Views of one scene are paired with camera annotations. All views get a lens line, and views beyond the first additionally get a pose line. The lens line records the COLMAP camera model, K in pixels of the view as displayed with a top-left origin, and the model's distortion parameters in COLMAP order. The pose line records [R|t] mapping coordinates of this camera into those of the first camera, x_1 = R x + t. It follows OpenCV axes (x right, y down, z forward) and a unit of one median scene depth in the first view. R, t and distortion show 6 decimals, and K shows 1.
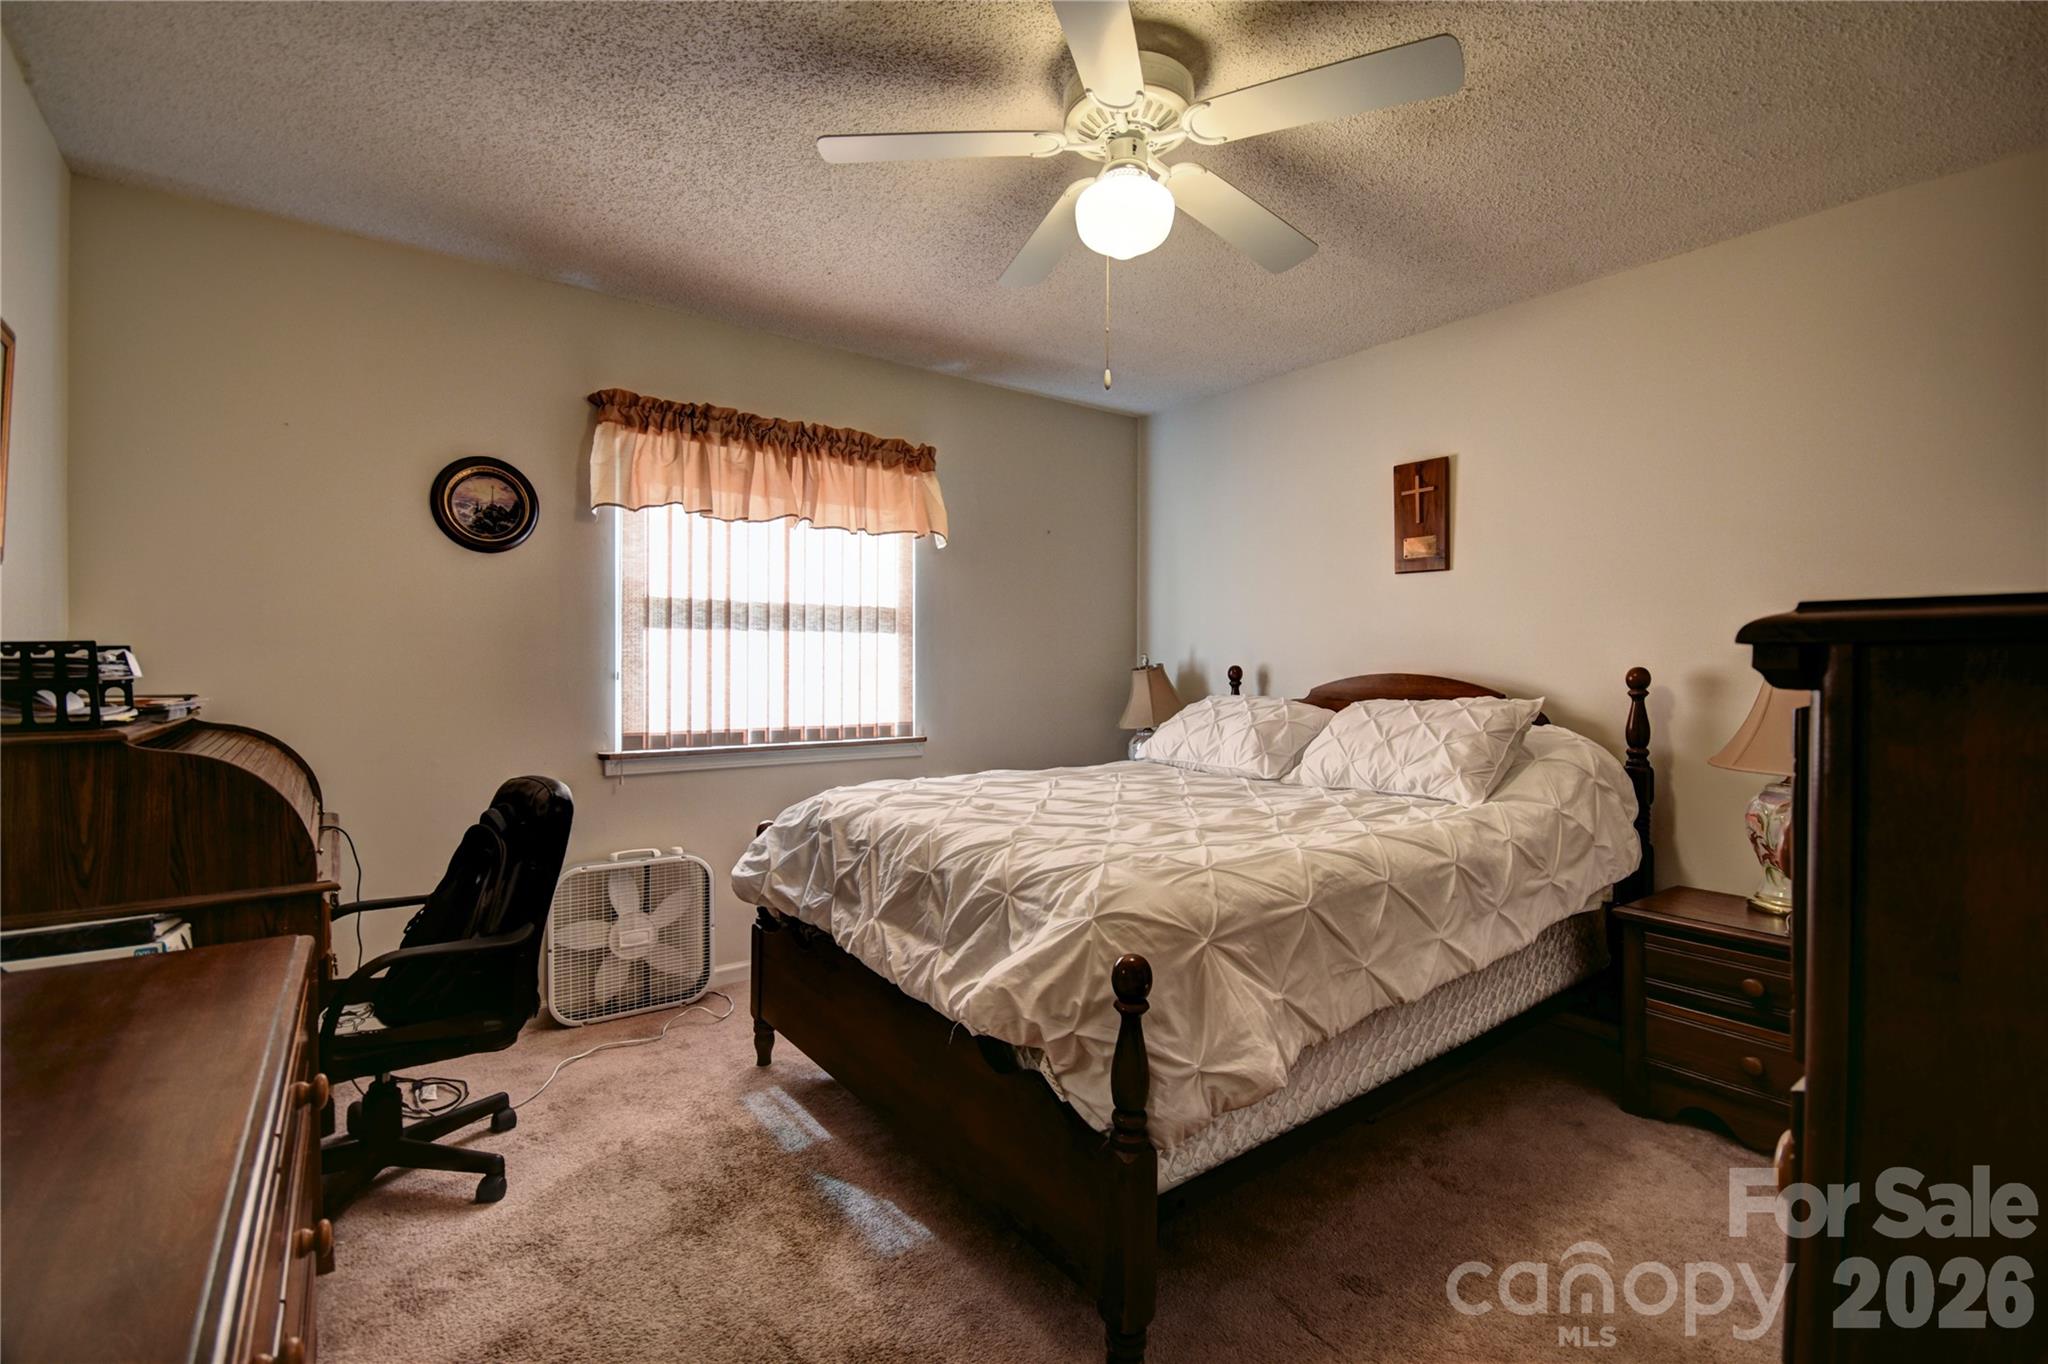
lens RADIAL K [[889.9, 0, 1029.3], [0, 889.9, 677.2], [0, 0, 1]] dist [-0.007054, -0.004850]
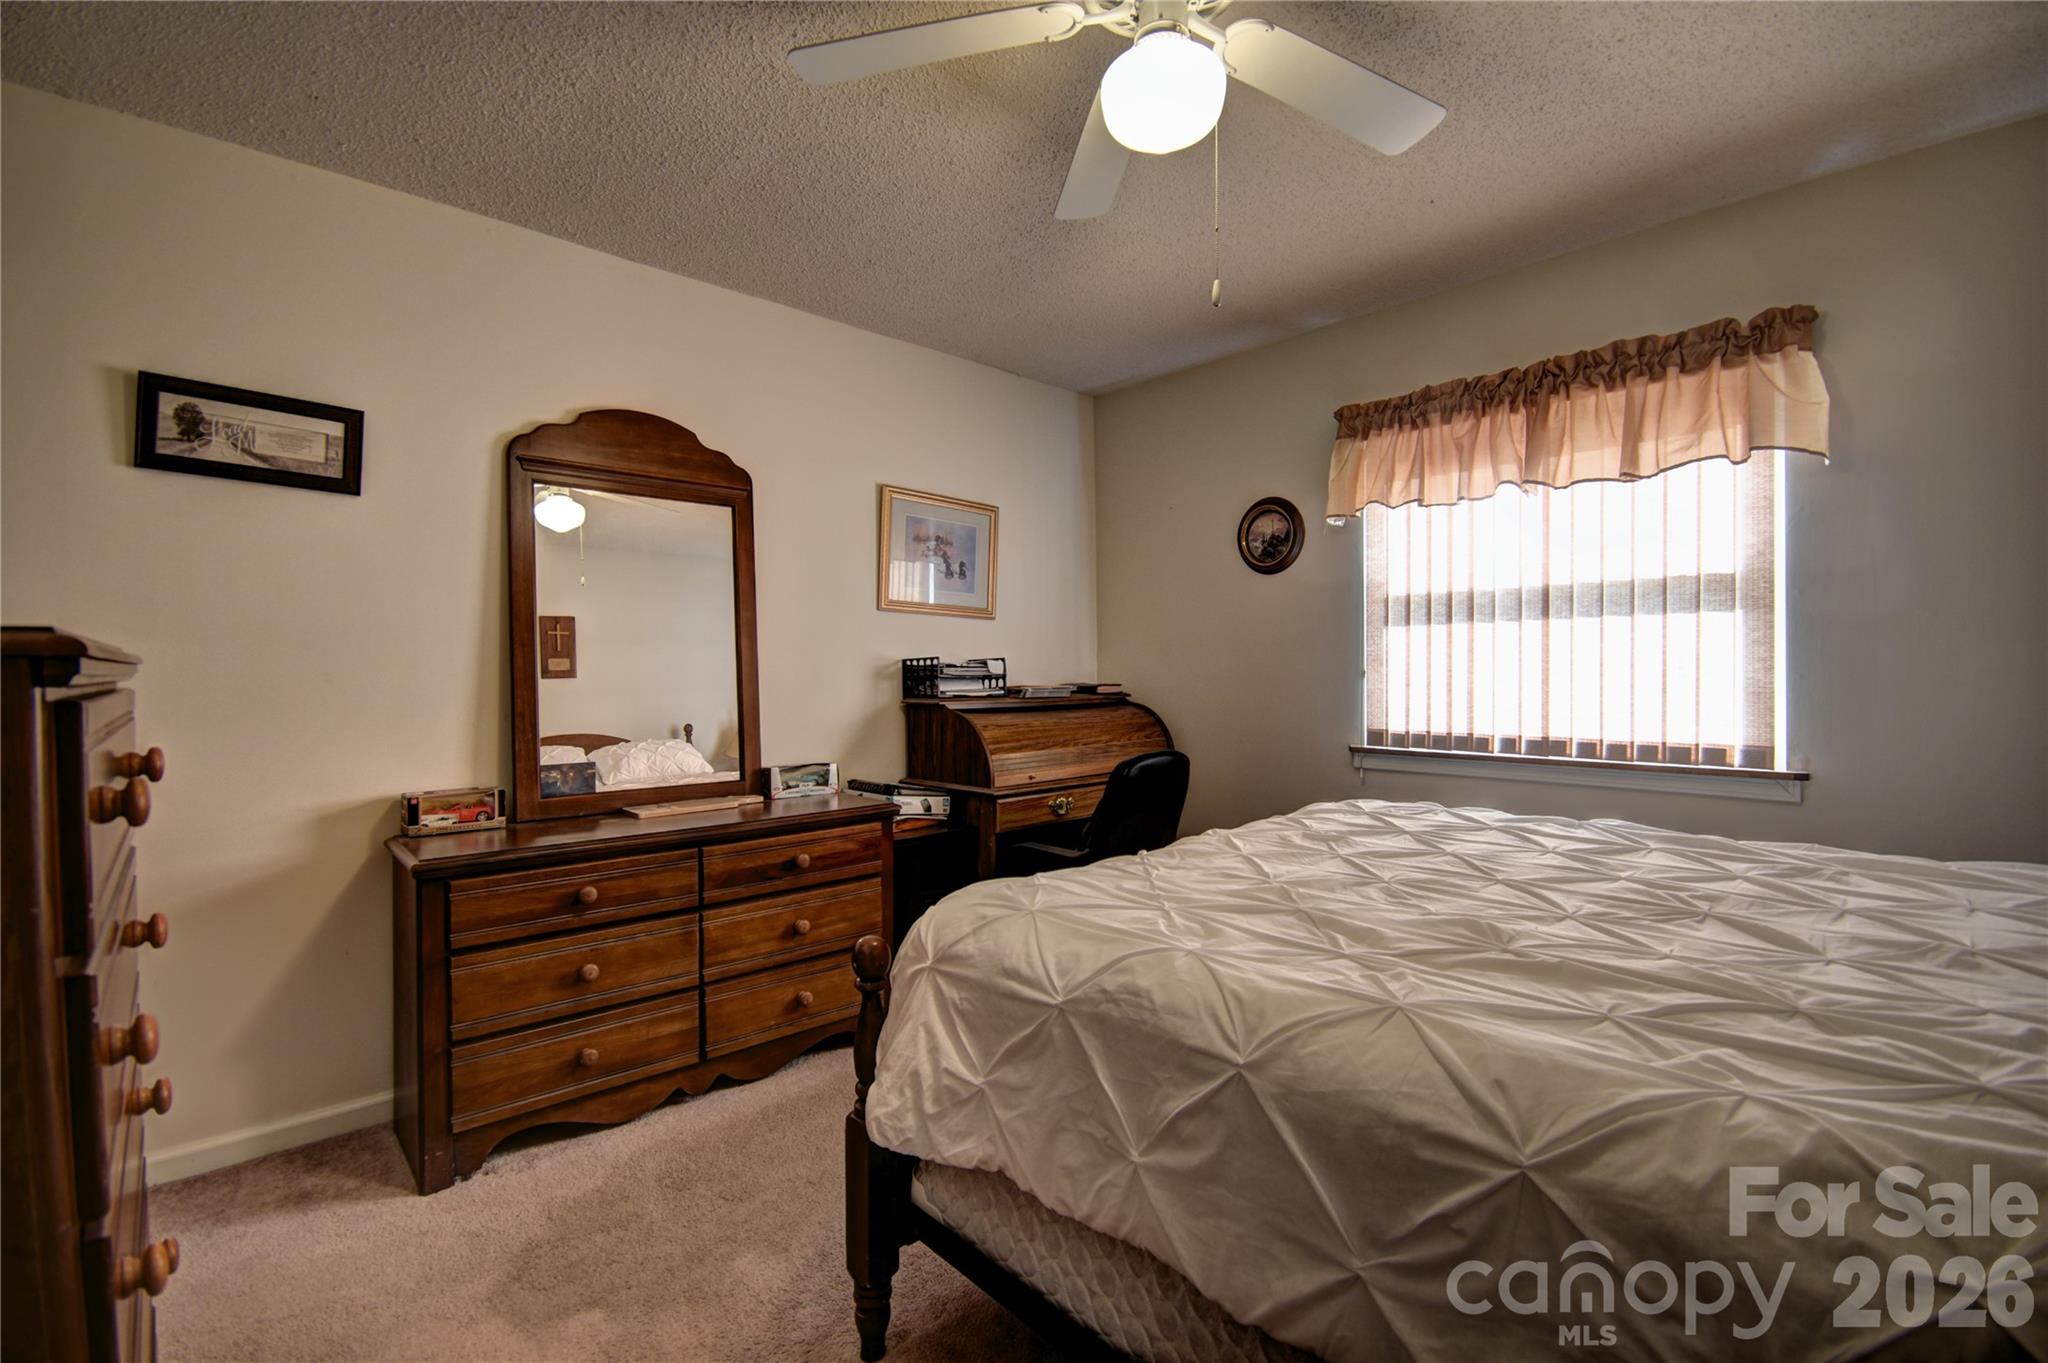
lens RADIAL K [[889.9, 0, 1027.9], [0, 889.9, 680.1], [0, 0, 1]] dist [-0.007054, -0.004850]
pose [[0.104848, 0.009118, -0.994446, 0.510731], [-0.002665, 0.999957, 0.008887, -0.002343], [0.994485, 0.001719, 0.104868, 0.459185]]
